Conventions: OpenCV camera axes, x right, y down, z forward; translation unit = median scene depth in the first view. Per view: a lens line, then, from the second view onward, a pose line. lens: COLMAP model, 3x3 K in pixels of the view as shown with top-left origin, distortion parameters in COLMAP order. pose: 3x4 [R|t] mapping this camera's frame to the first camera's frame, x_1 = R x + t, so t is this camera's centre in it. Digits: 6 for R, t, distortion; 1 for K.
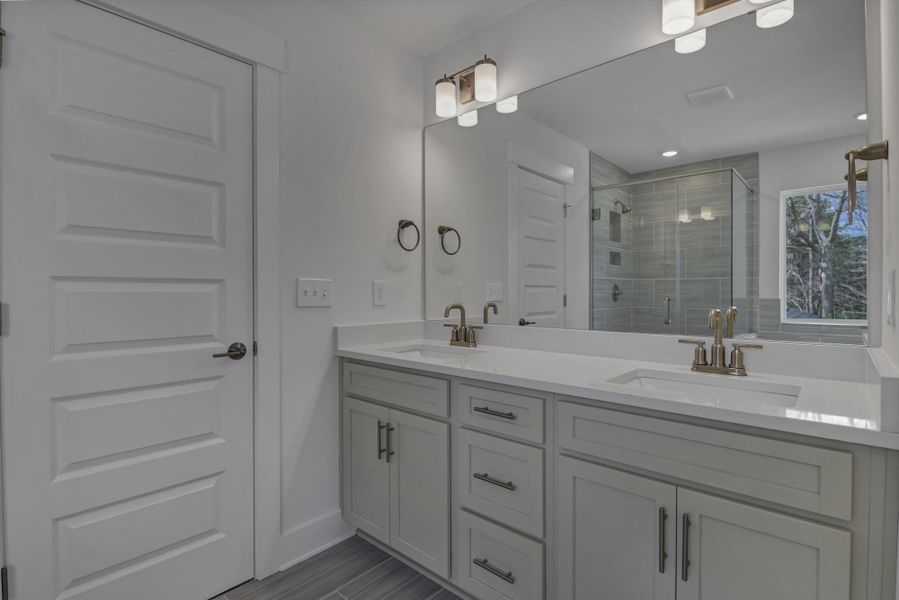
lens RADIAL K [[462.4, 0, 445.8], [0, 462.4, 294.0], [0, 0, 1]] dist [-0.003458, -0.001038]
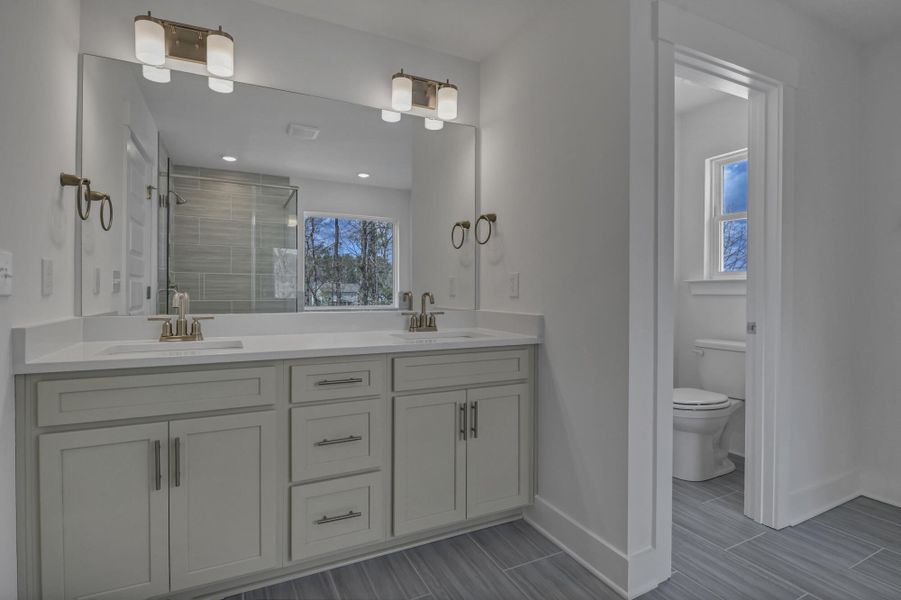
lens RADIAL K [[463.4, 0, 446.8], [0, 463.4, 294.0], [0, 0, 1]] dist [-0.003458, -0.001038]
pose [[0.353790, -0.002544, 0.935322, -0.617709], [0.001235, 0.999997, 0.002253, 0.023734], [-0.935324, 0.000358, 0.353792, 0.231044]]
